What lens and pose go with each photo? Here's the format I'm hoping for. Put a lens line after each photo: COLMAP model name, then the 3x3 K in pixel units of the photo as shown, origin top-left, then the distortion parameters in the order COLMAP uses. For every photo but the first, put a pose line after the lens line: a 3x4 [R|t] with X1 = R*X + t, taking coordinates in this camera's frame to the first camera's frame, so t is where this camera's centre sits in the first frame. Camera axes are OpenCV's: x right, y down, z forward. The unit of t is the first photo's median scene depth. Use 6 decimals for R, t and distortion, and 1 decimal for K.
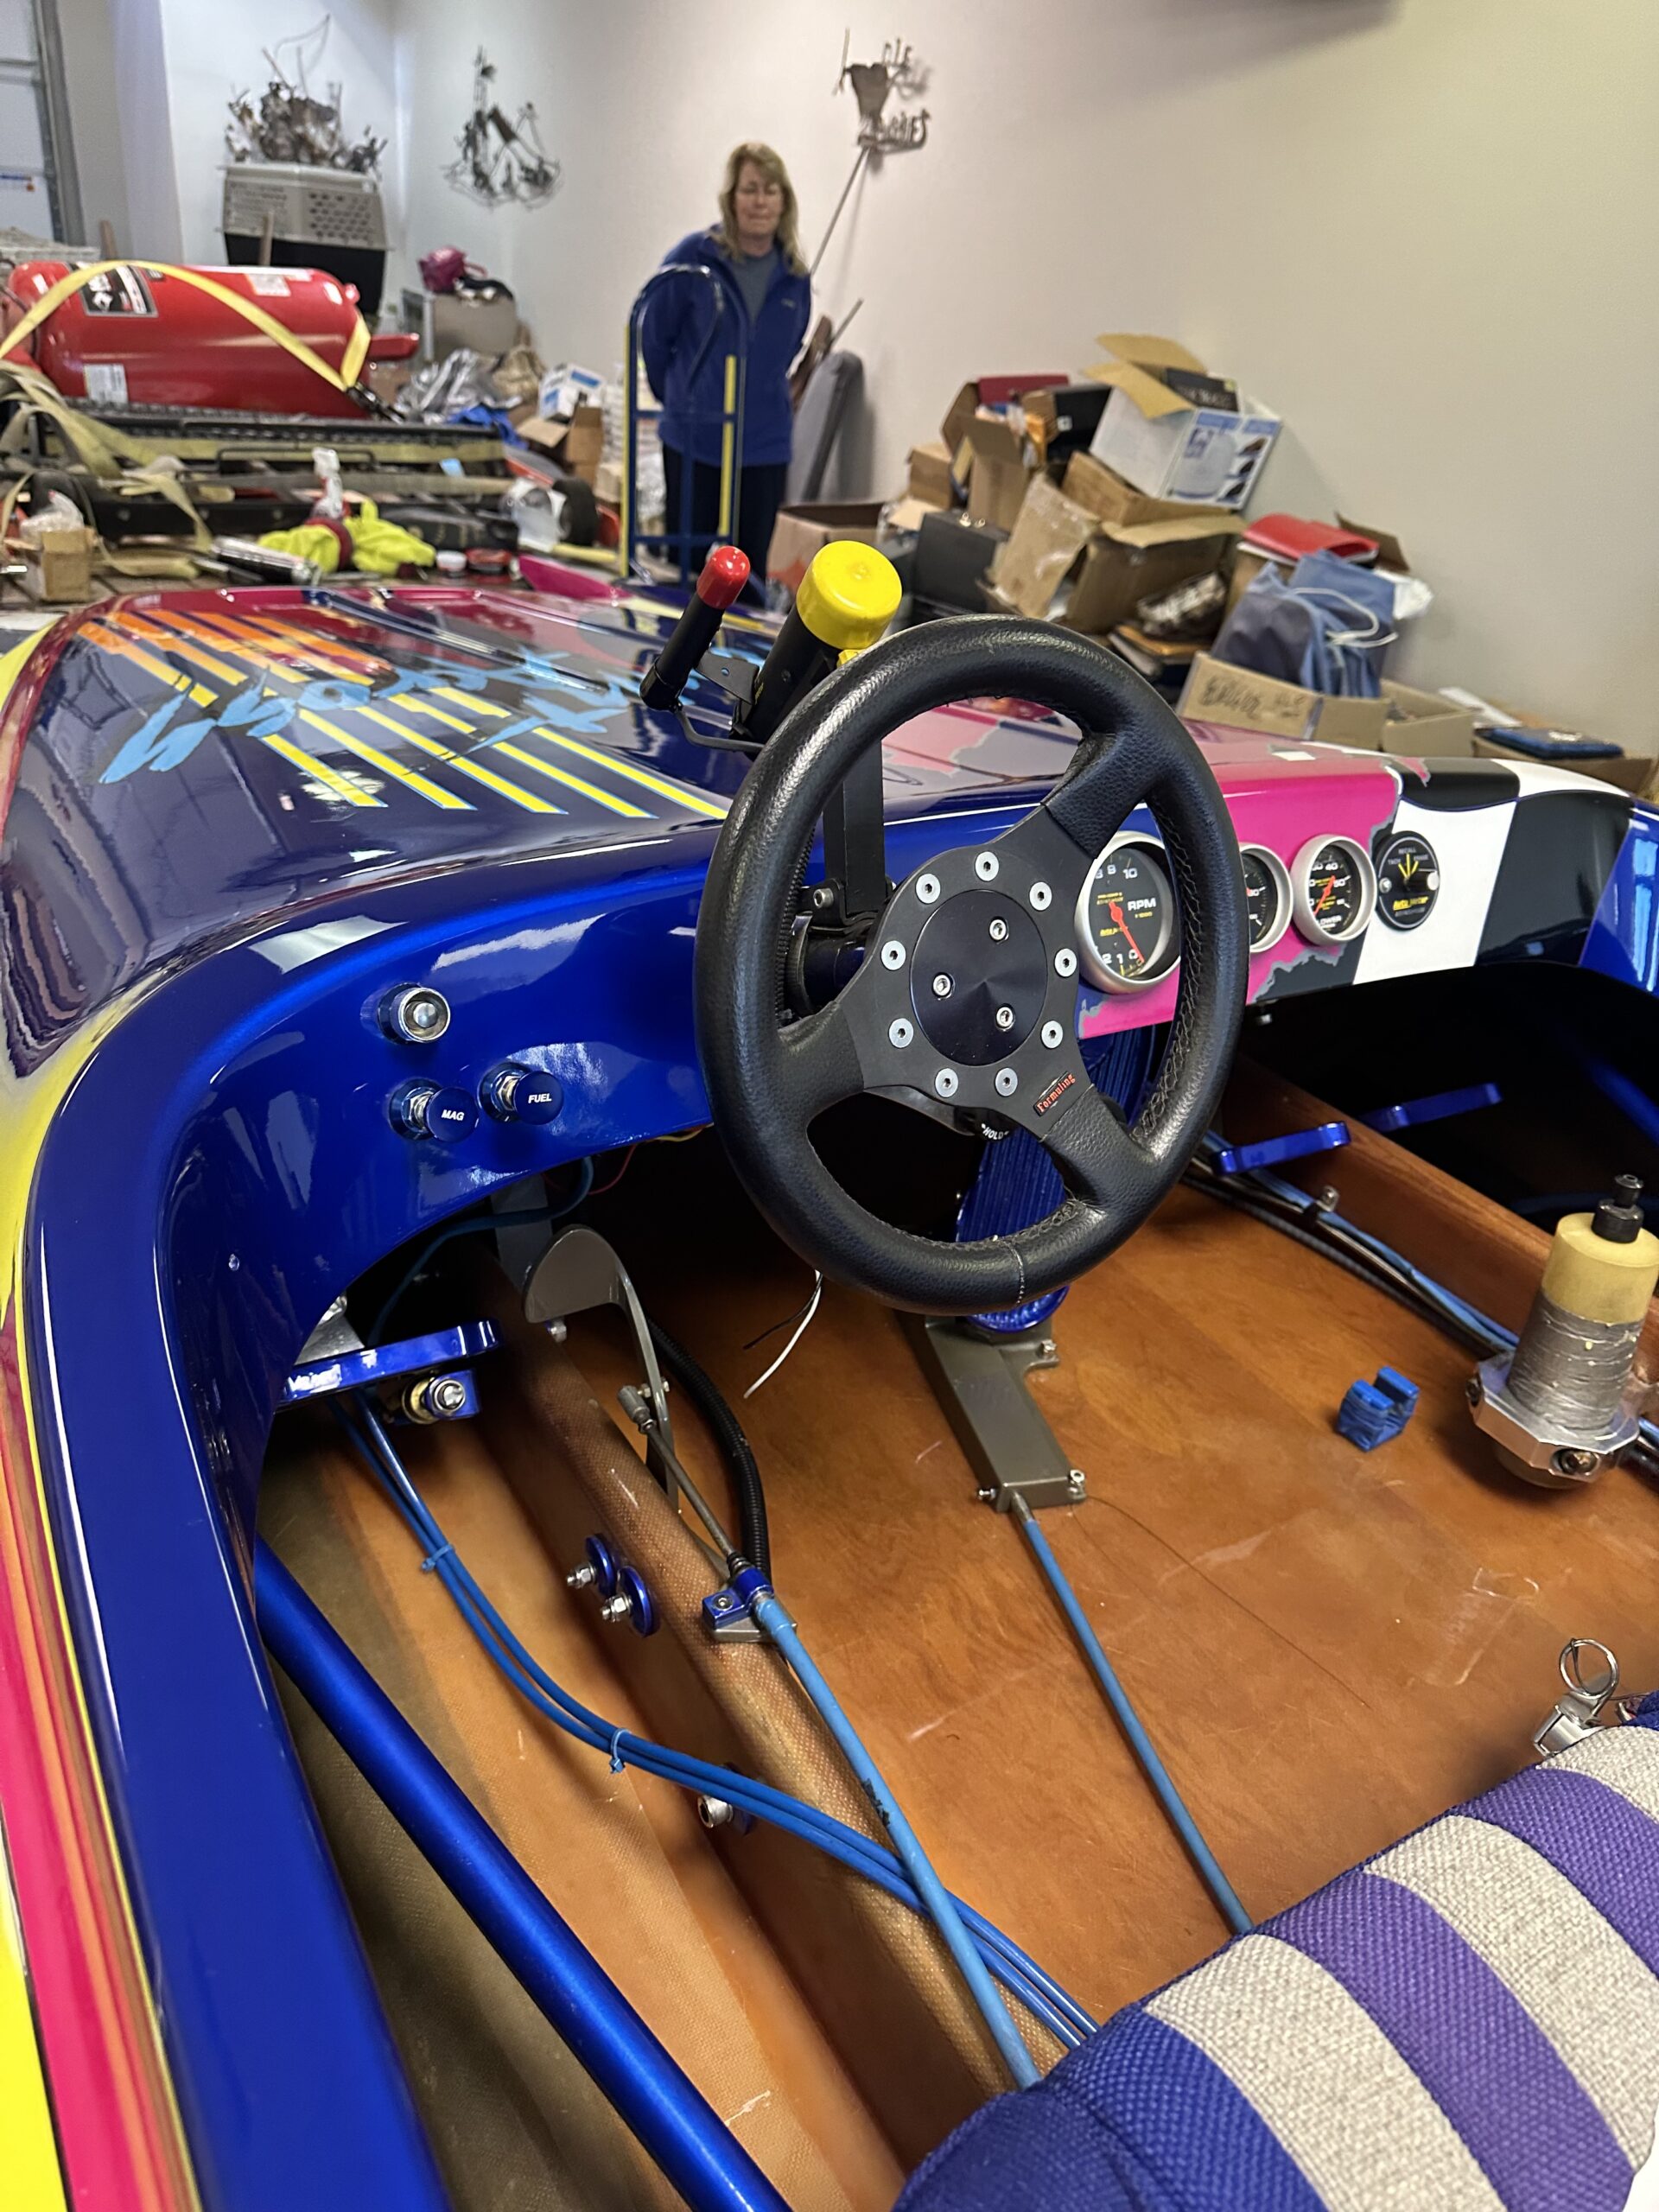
lens RADIAL K [[1599.9, 0, 829.5], [0, 1599.9, 1106.0], [0, 0, 1]] dist [0.053486, -0.054203]
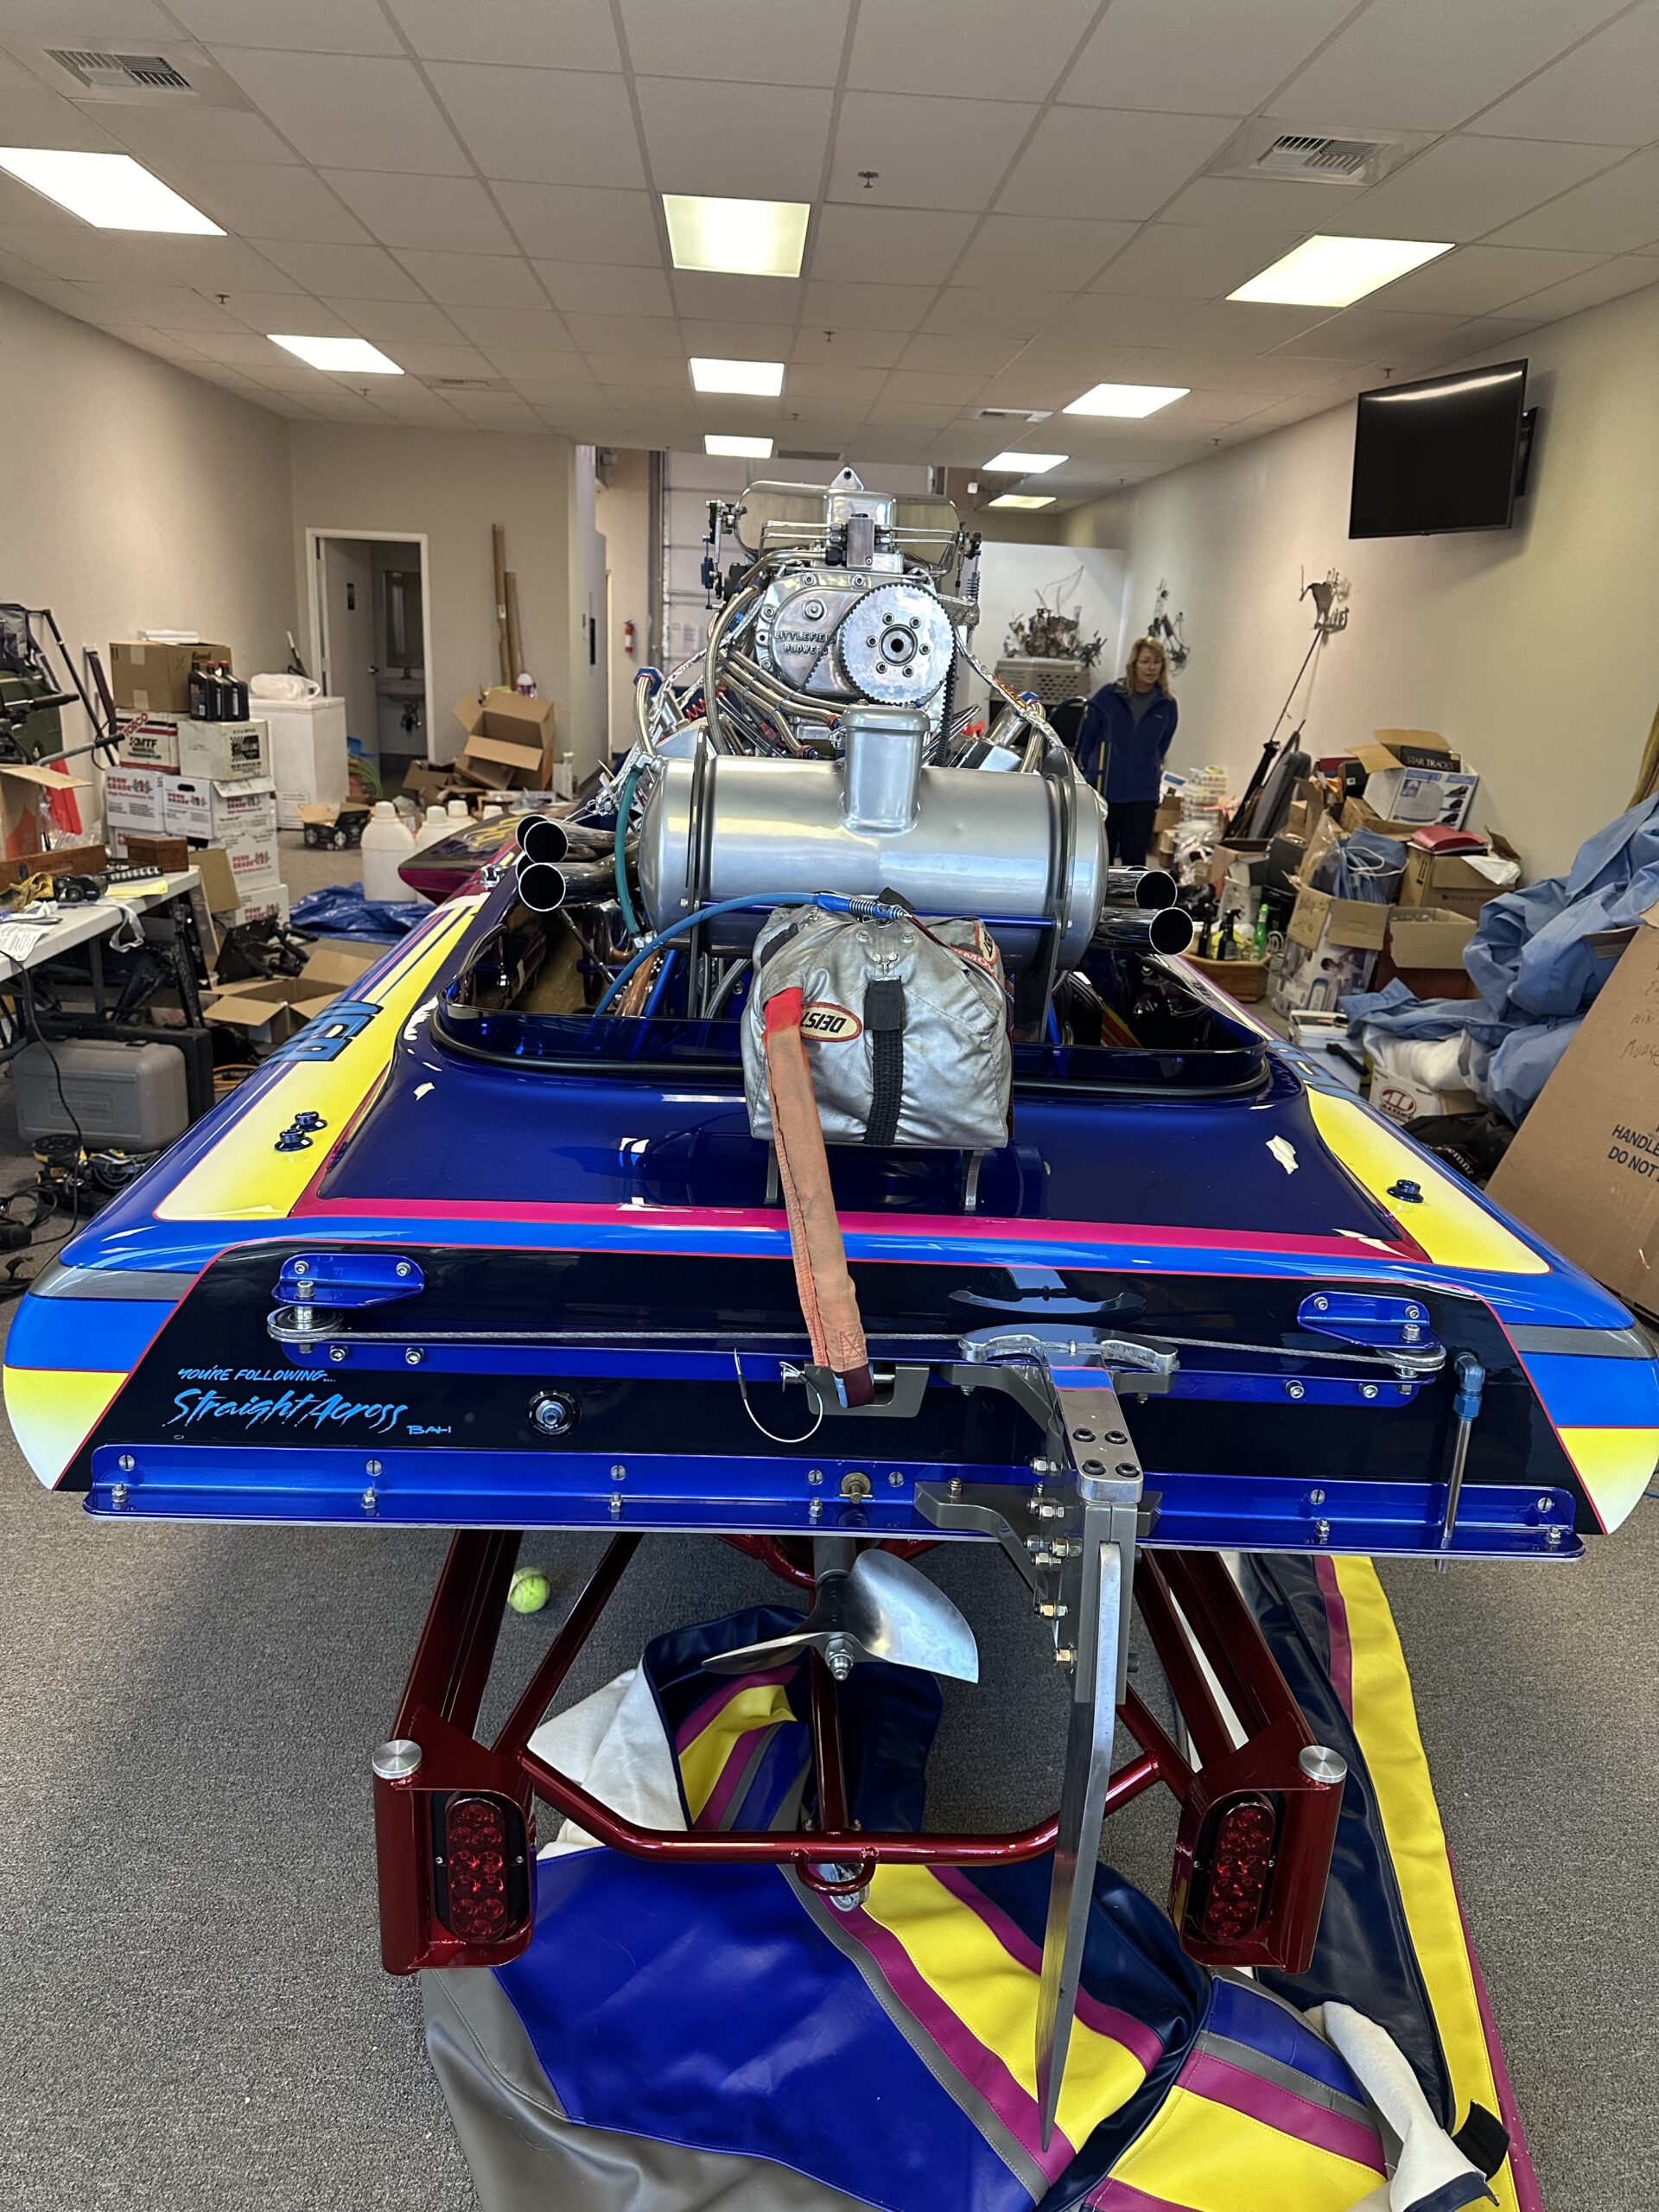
lens RADIAL K [[1599.9, 0, 829.5], [0, 1599.9, 1106.0], [0, 0, 1]] dist [0.053486, -0.054203]
pose [[0.880068, 0.083105, -0.467519, 0.369995], [-0.196158, 0.960258, -0.198559, 0.243939], [0.432437, 0.266453, 0.861395, -0.411535]]
